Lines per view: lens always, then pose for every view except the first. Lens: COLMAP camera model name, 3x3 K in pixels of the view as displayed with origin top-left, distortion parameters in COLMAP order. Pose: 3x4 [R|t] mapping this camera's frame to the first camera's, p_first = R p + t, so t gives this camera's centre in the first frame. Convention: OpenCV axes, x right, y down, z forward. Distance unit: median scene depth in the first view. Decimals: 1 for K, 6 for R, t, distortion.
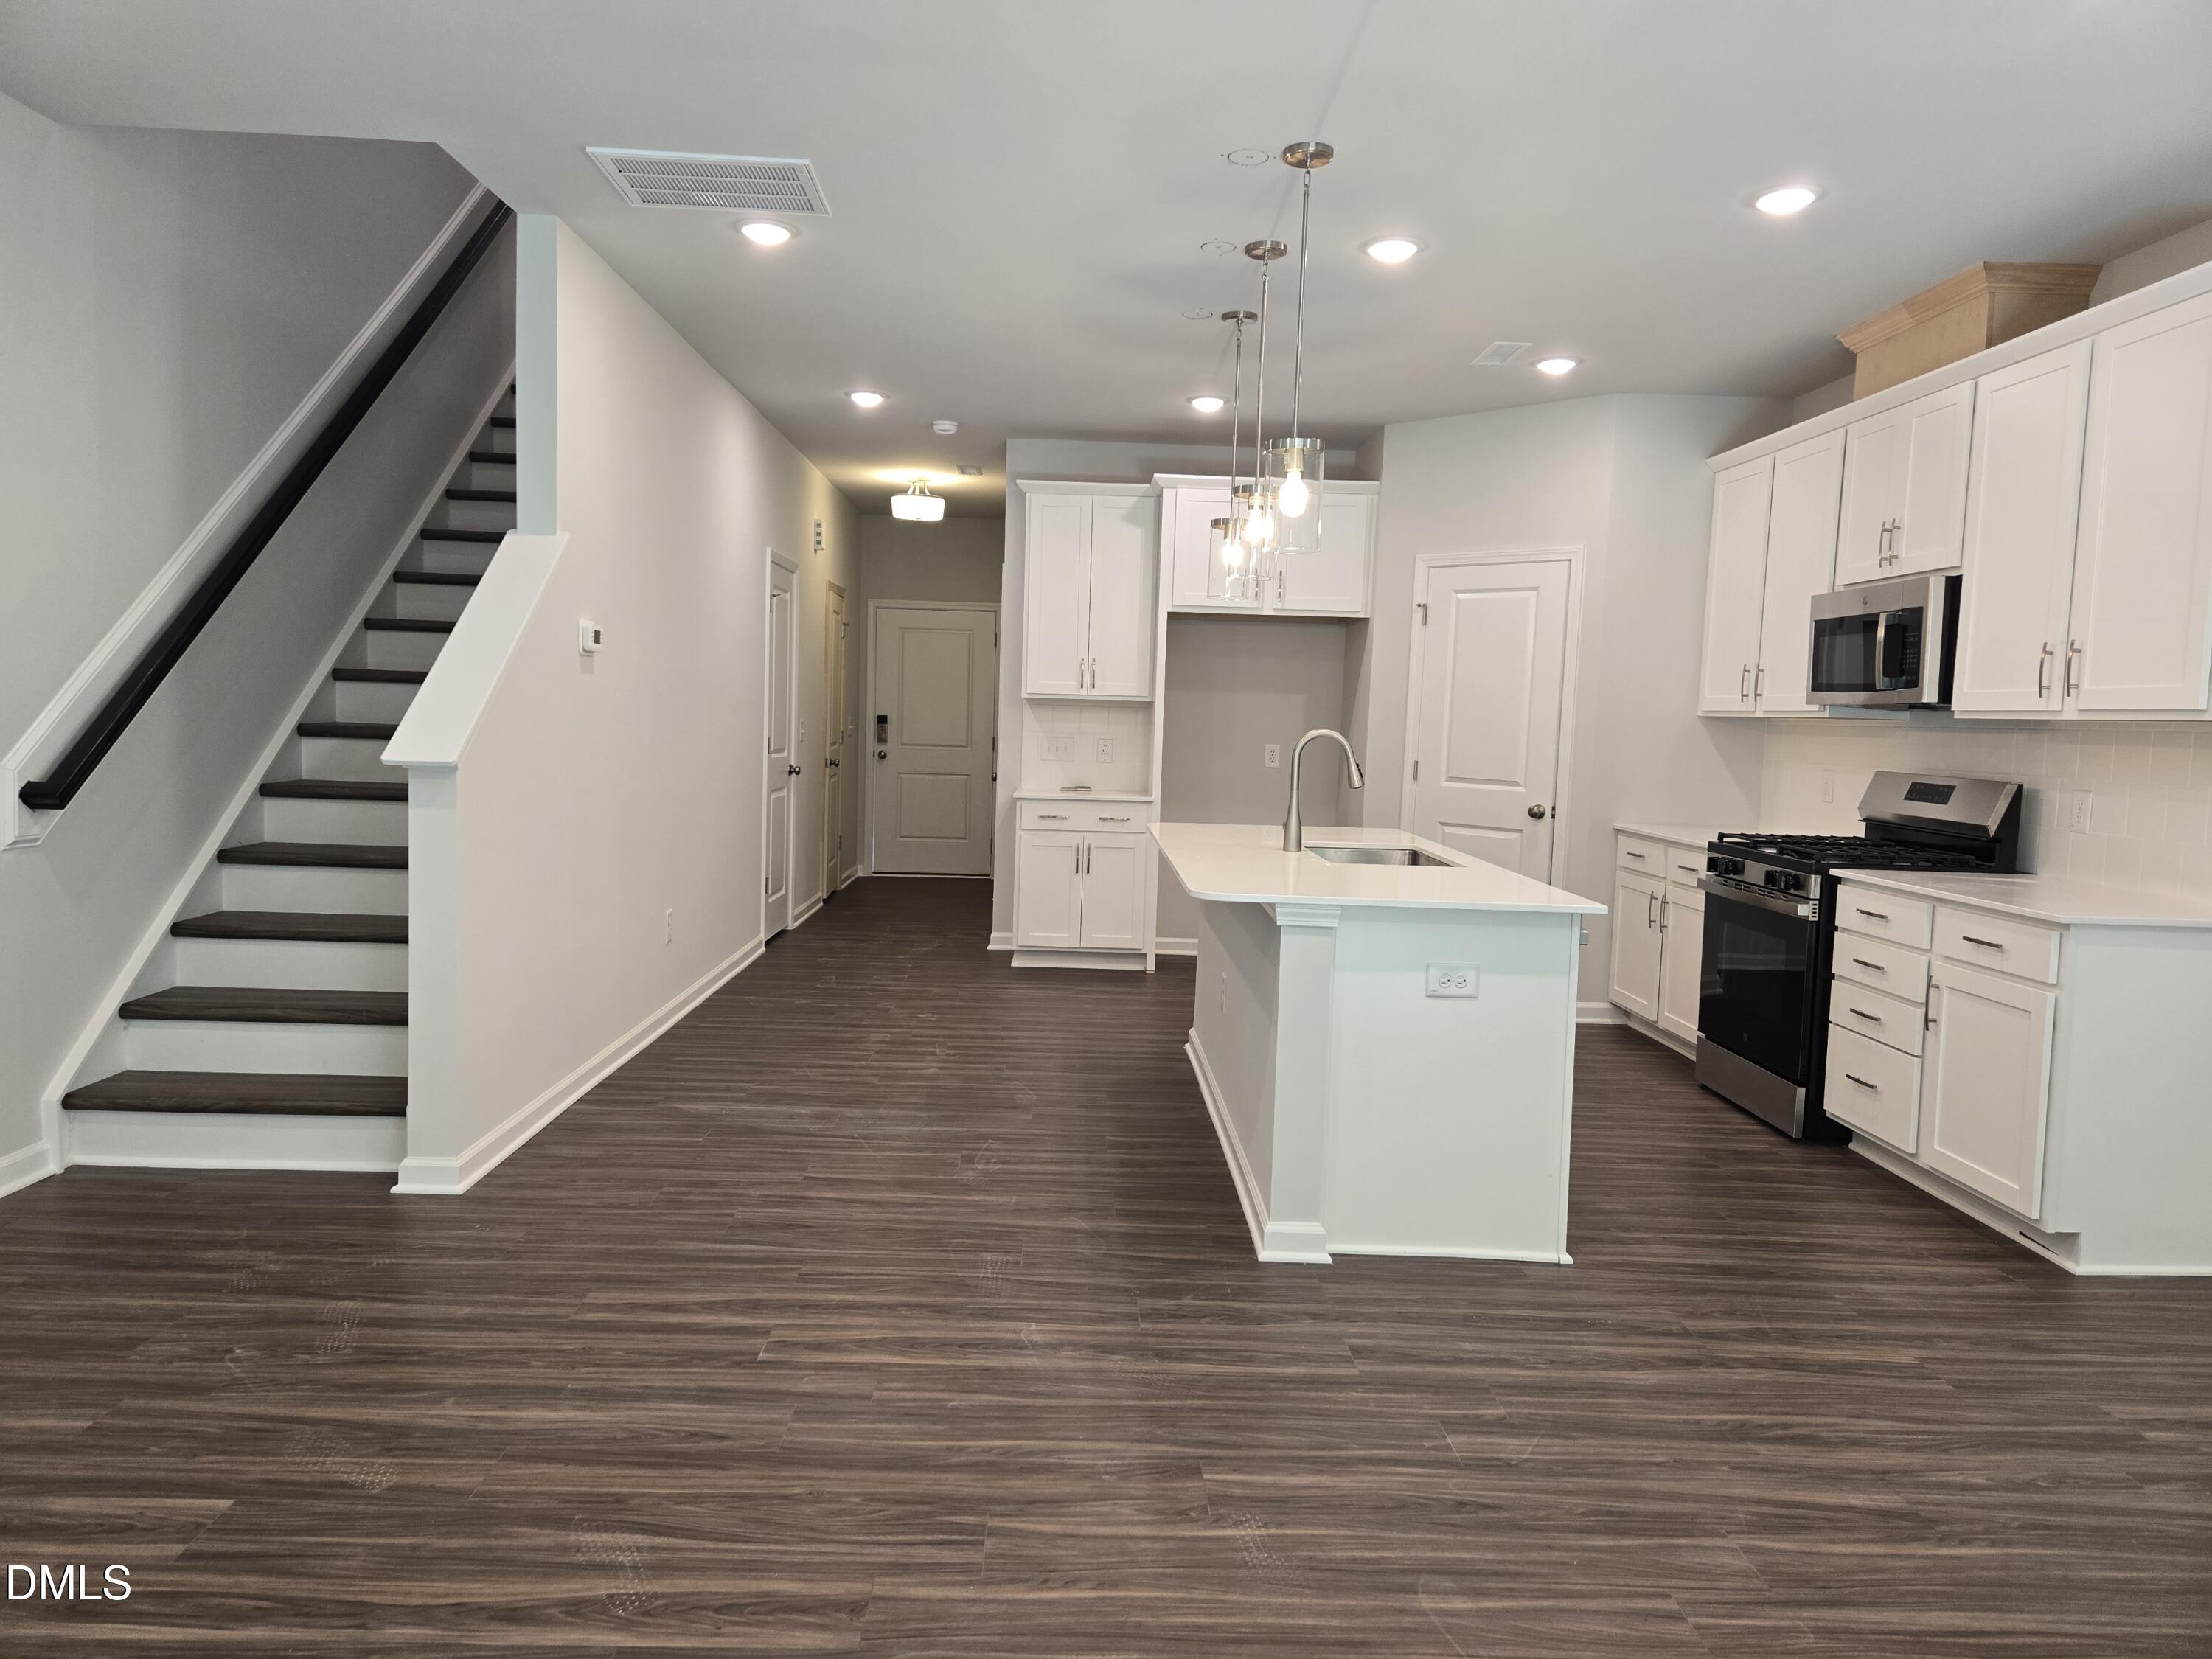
lens RADIAL K [[1481.9, 0, 1085.0], [0, 1481.9, 822.4], [0, 0, 1]] dist [0.070187, -0.052798]
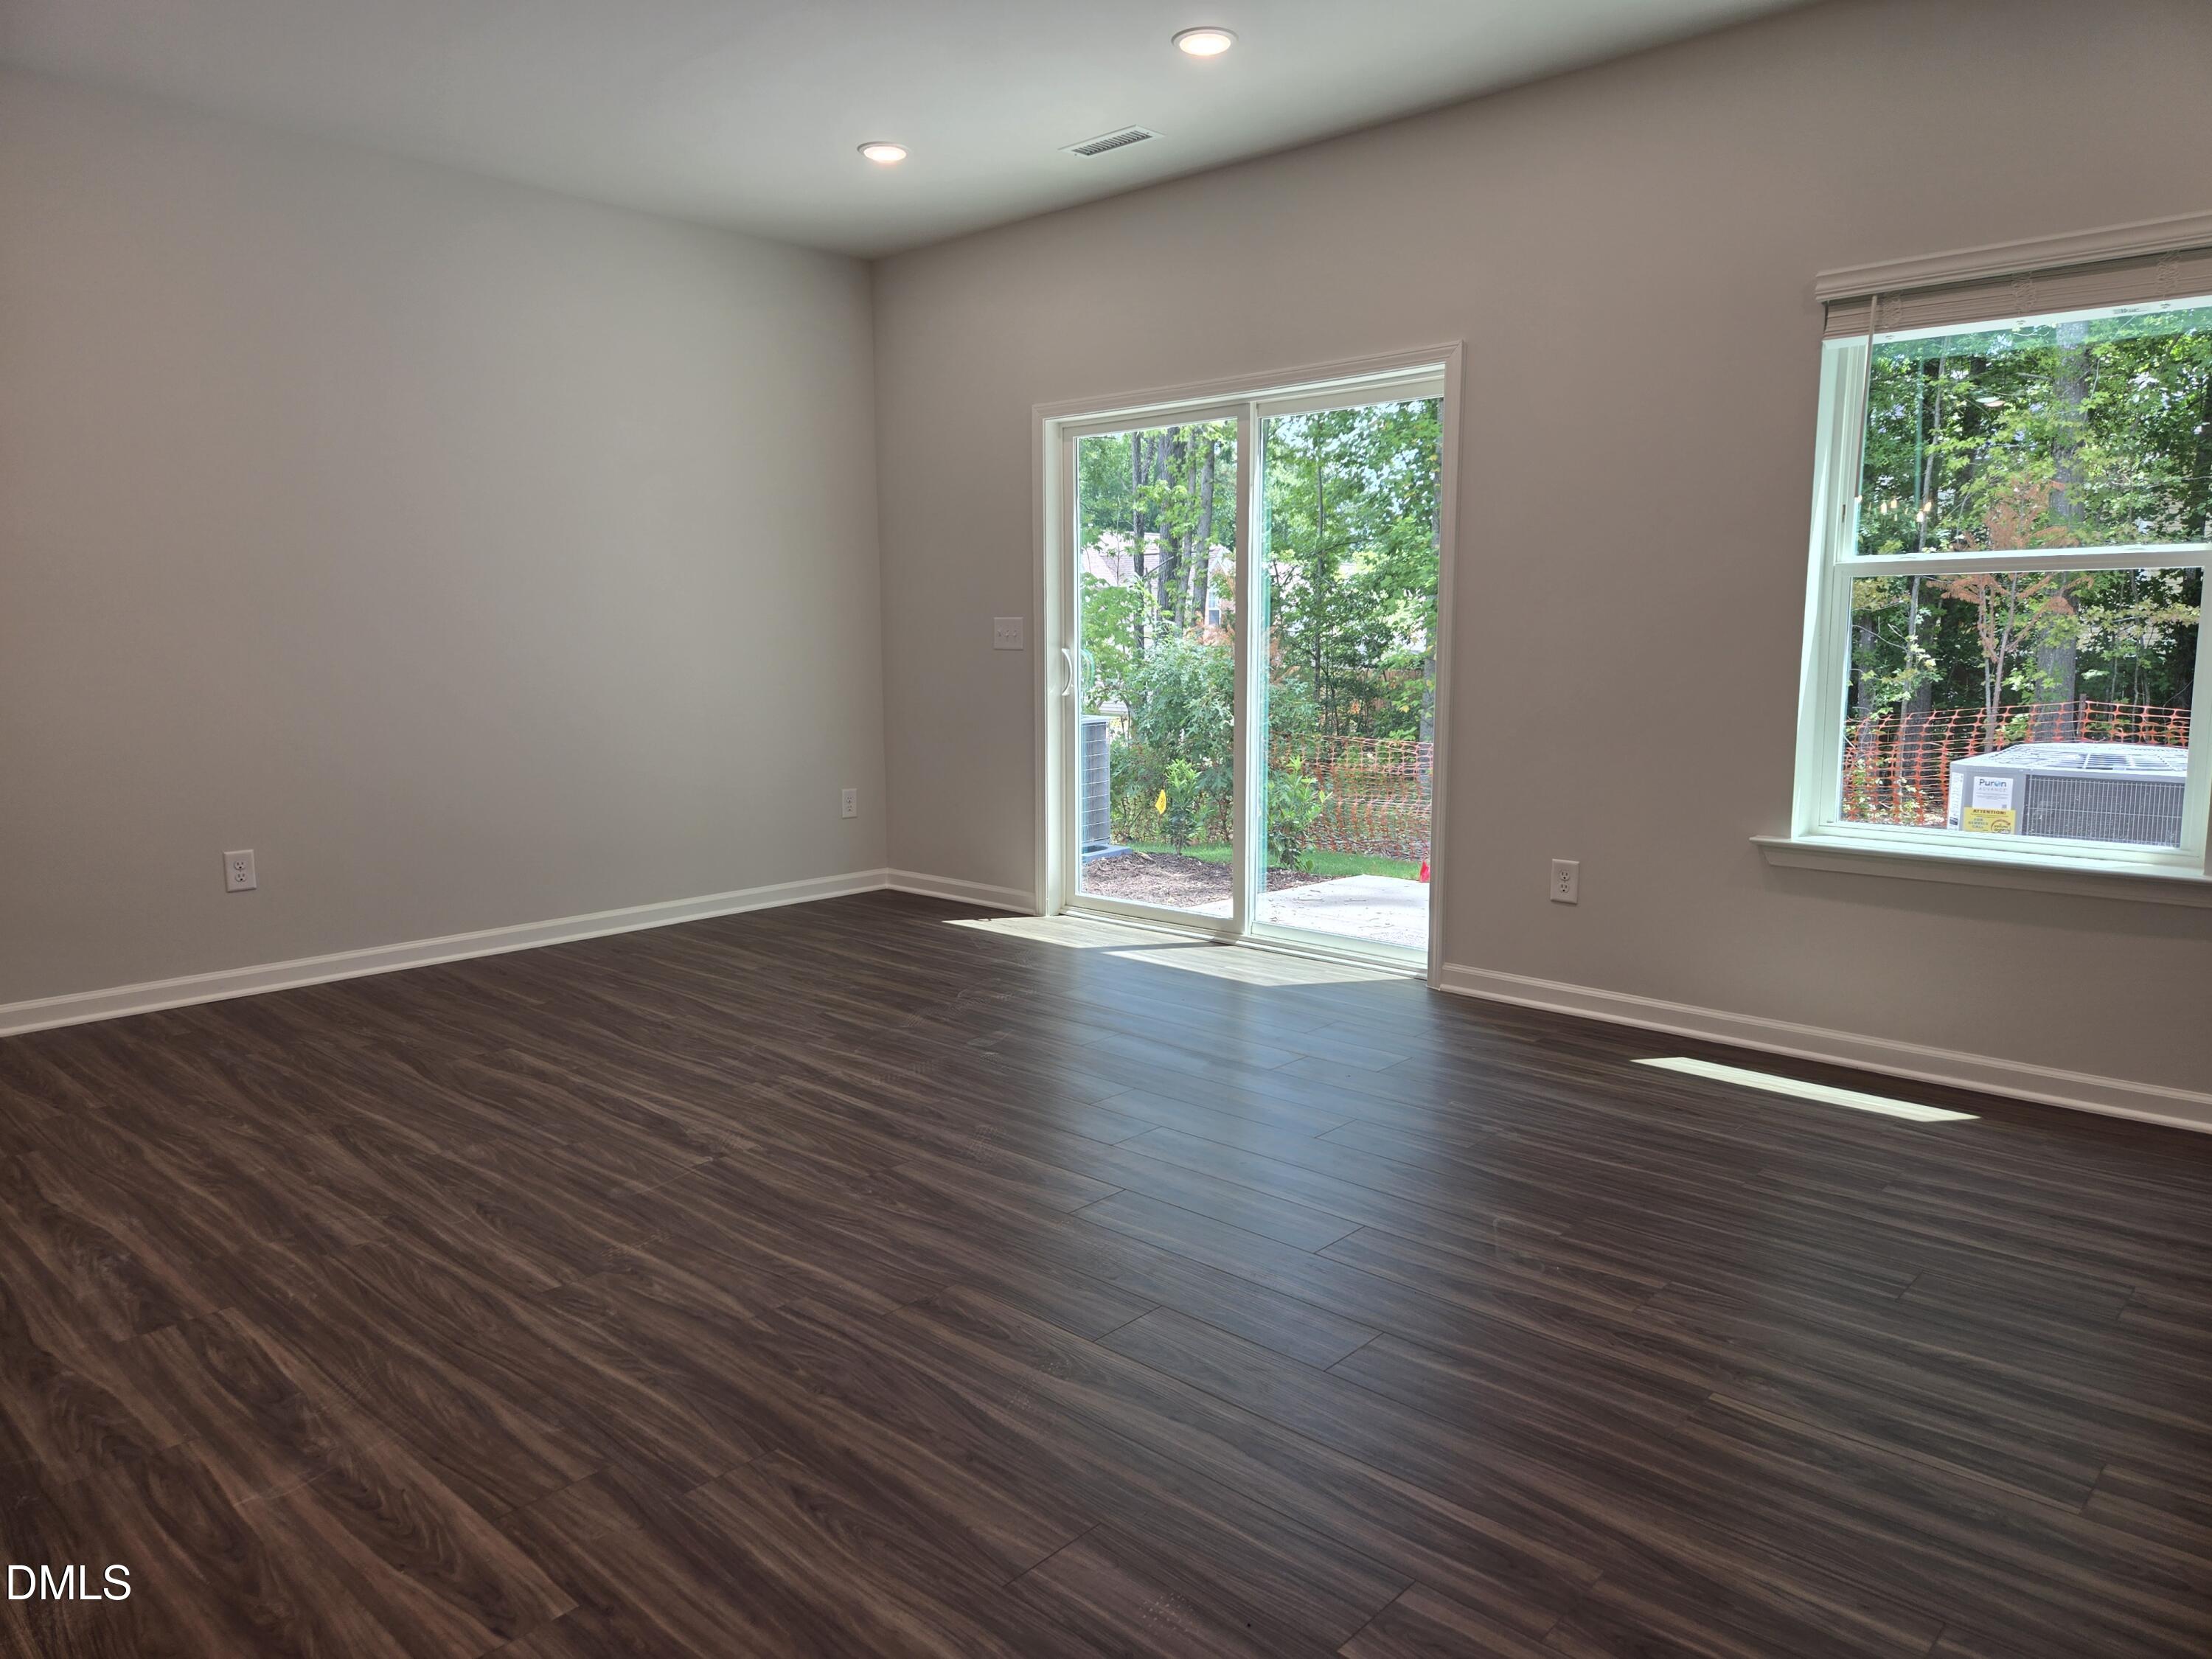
lens RADIAL K [[1481.9, 0, 1098.8], [0, 1481.9, 821.2], [0, 0, 1]] dist [0.070187, -0.052798]
pose [[-0.724270, -0.115306, 0.679807, -0.696776], [0.034107, 0.978720, 0.202345, -0.062683], [-0.688672, 0.169739, -0.704925, 1.147263]]
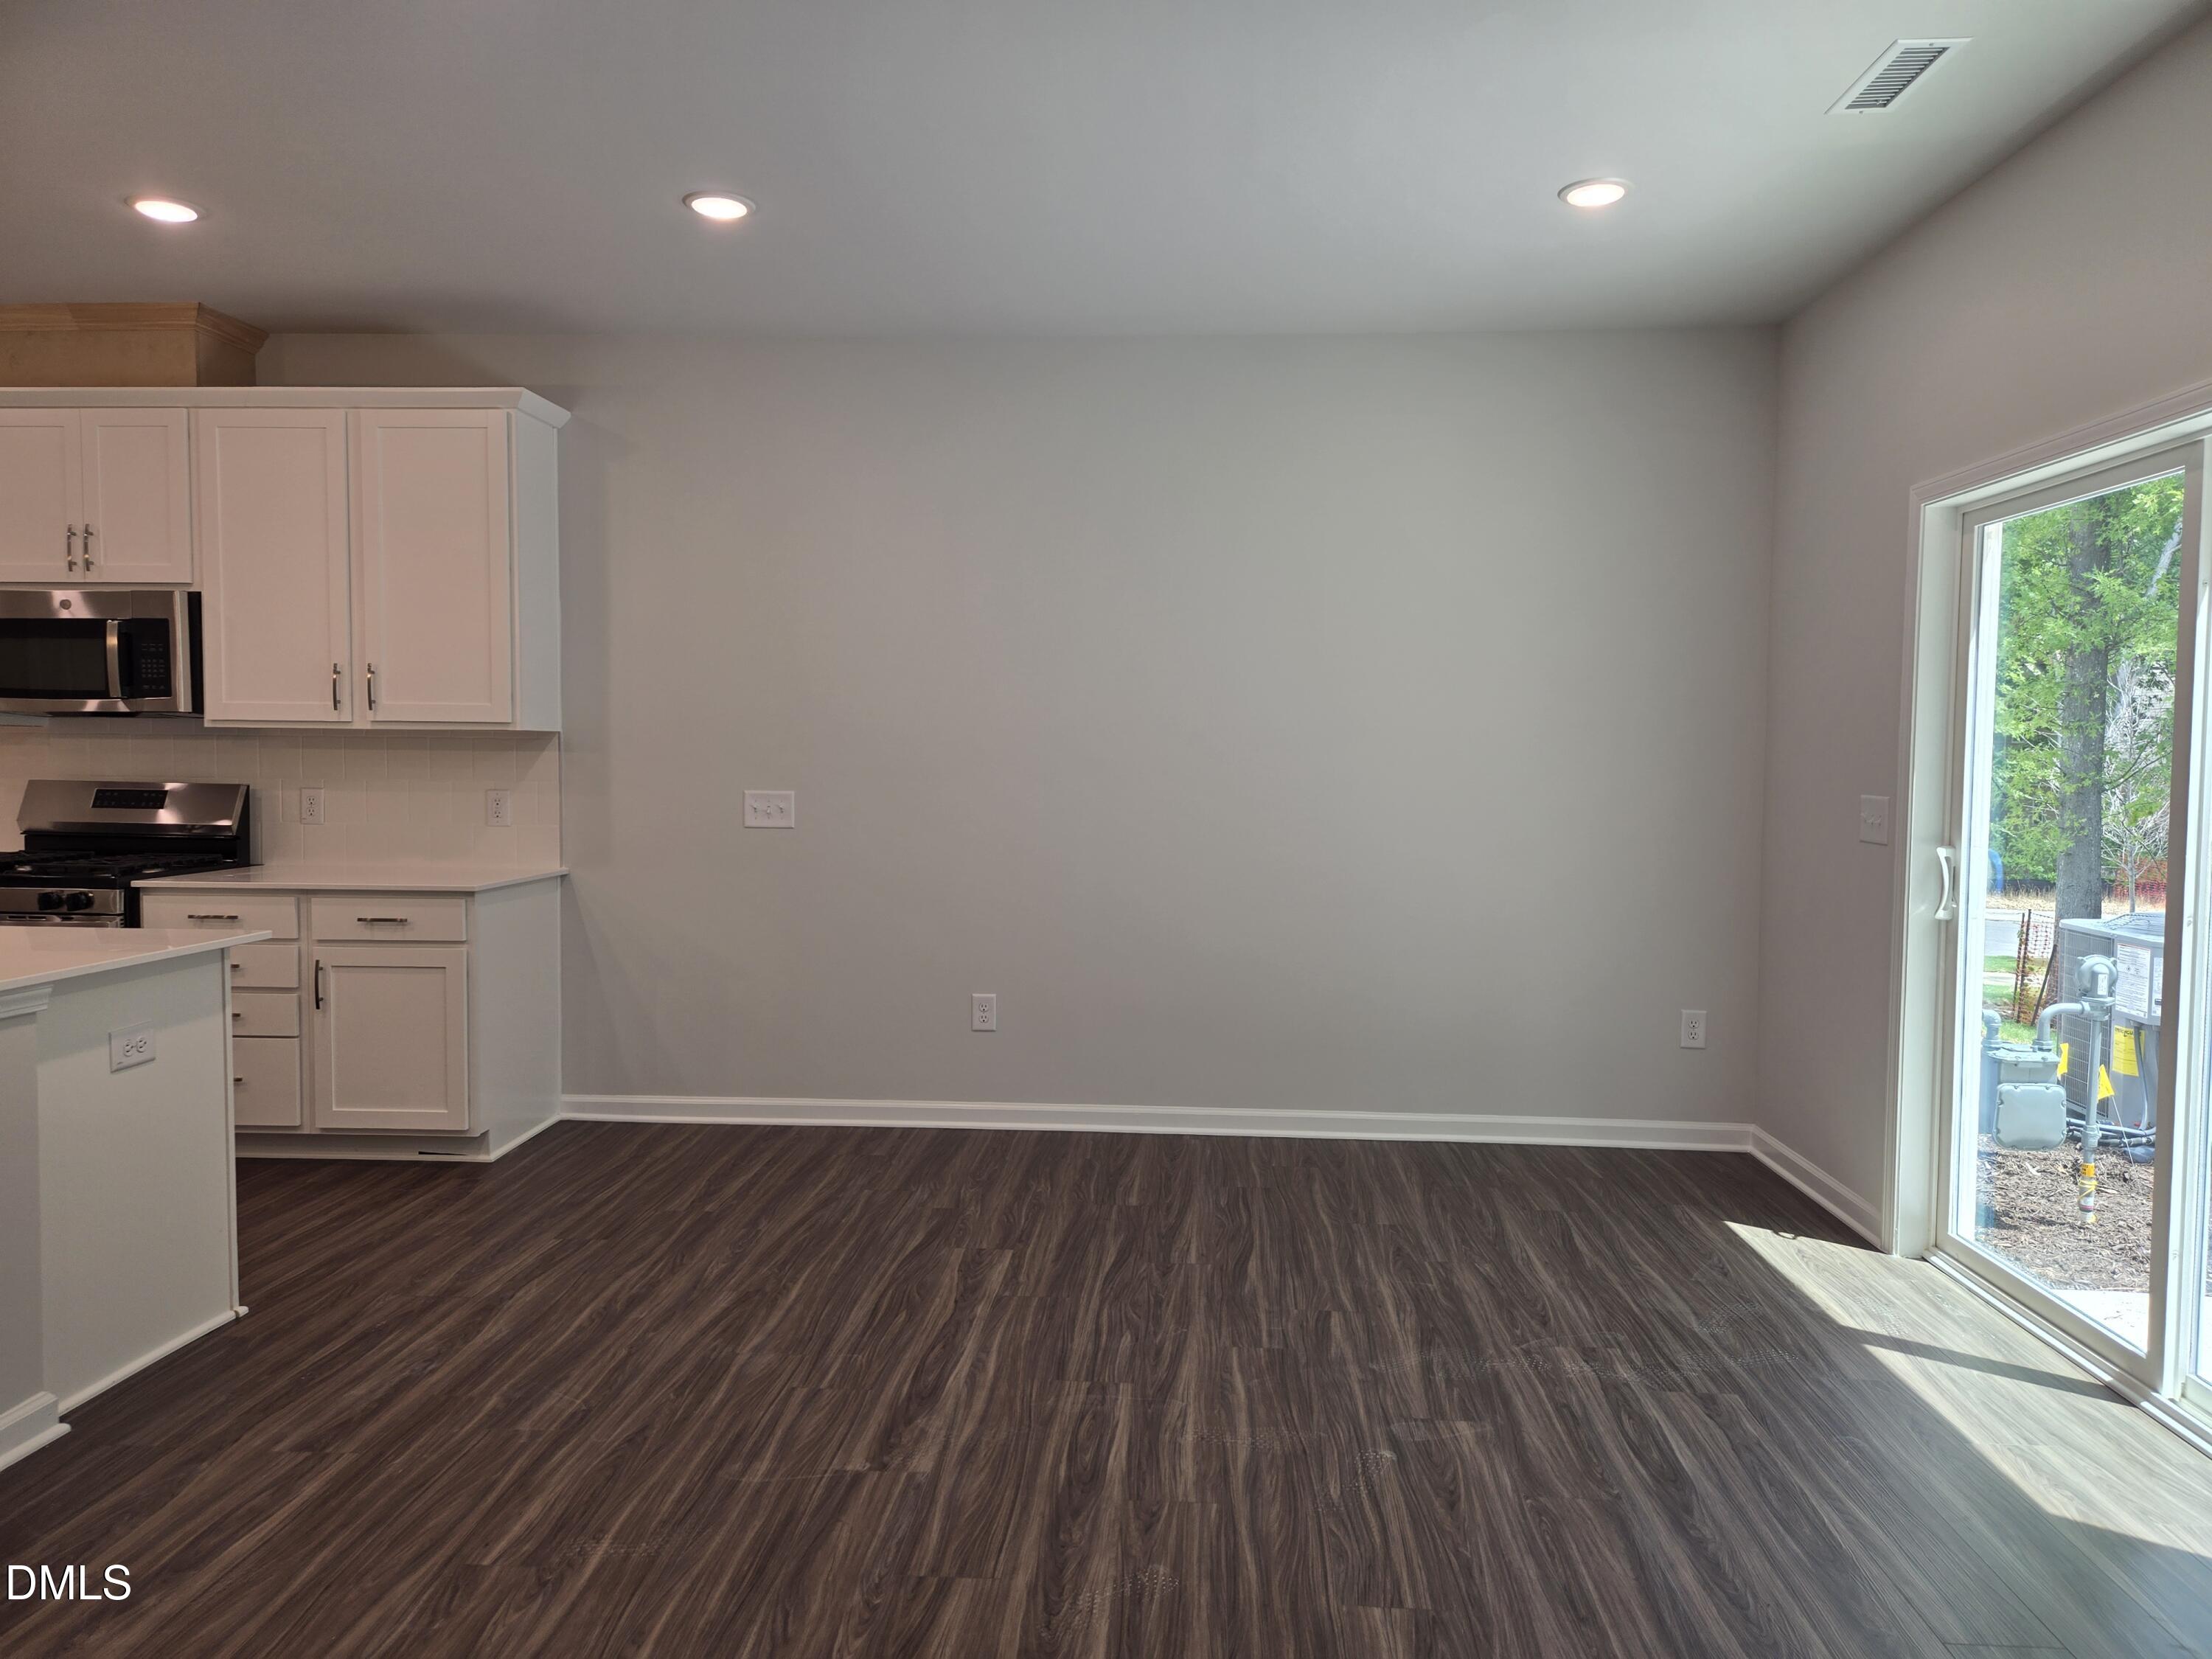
lens RADIAL K [[1481.9, 0, 1115.6], [0, 1481.9, 828.2], [0, 0, 1]] dist [0.070187, -0.052798]
pose [[0.073361, -0.082421, 0.993894, -0.639594], [0.066051, 0.994793, 0.077620, -0.055494], [-0.995116, 0.059954, 0.078423, 0.408492]]
